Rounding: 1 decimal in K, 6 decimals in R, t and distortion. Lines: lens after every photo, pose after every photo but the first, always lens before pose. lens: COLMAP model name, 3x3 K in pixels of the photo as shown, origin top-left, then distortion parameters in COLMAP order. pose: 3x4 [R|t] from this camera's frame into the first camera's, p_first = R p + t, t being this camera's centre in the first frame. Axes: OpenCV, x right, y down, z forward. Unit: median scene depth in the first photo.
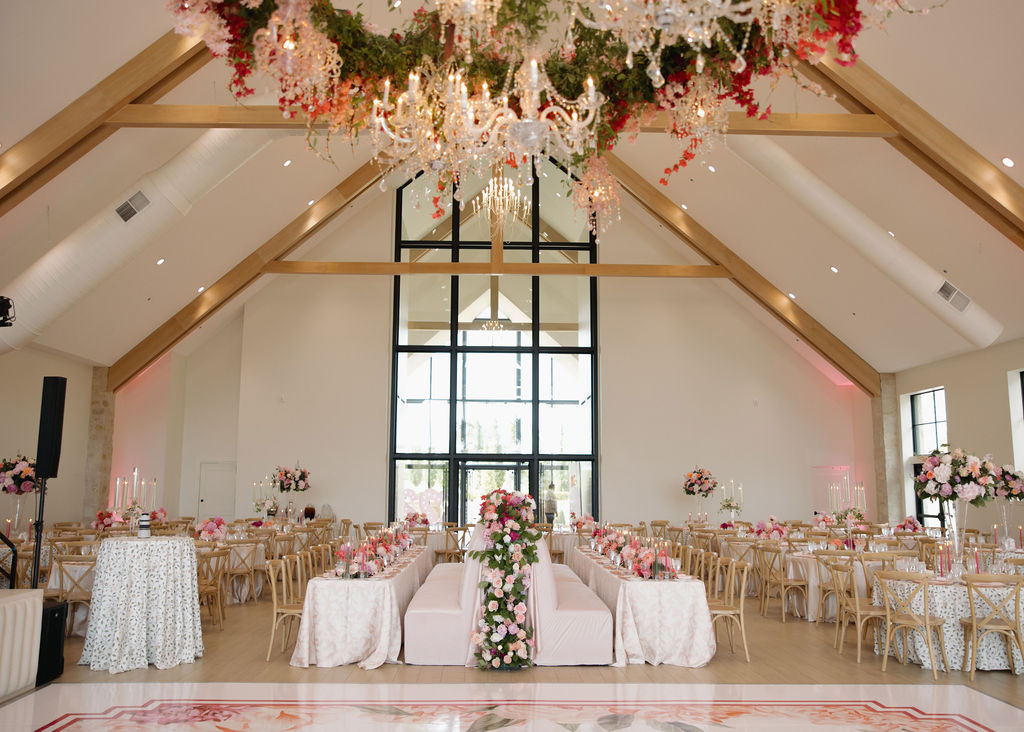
lens RADIAL K [[856.8, 0, 512.0], [0, 856.8, 366.0], [0, 0, 1]] dist [-0.092020, 0.090729]
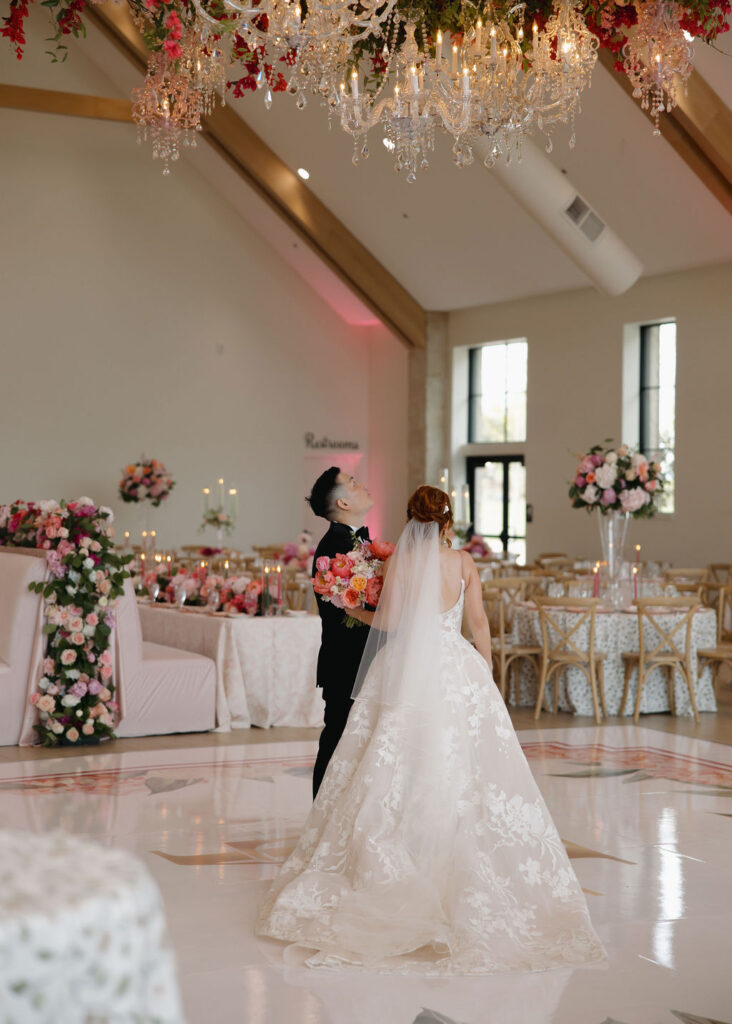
lens RADIAL K [[1697.3, 0, 366.0], [0, 1697.3, 512.0], [0, 0, 1]] dist [0.173835, -0.034269]
pose [[0.904161, -0.005755, 0.427152, -0.395407], [-0.060570, 0.988080, 0.141522, -0.054561], [-0.422875, -0.153831, 0.893035, -0.355459]]
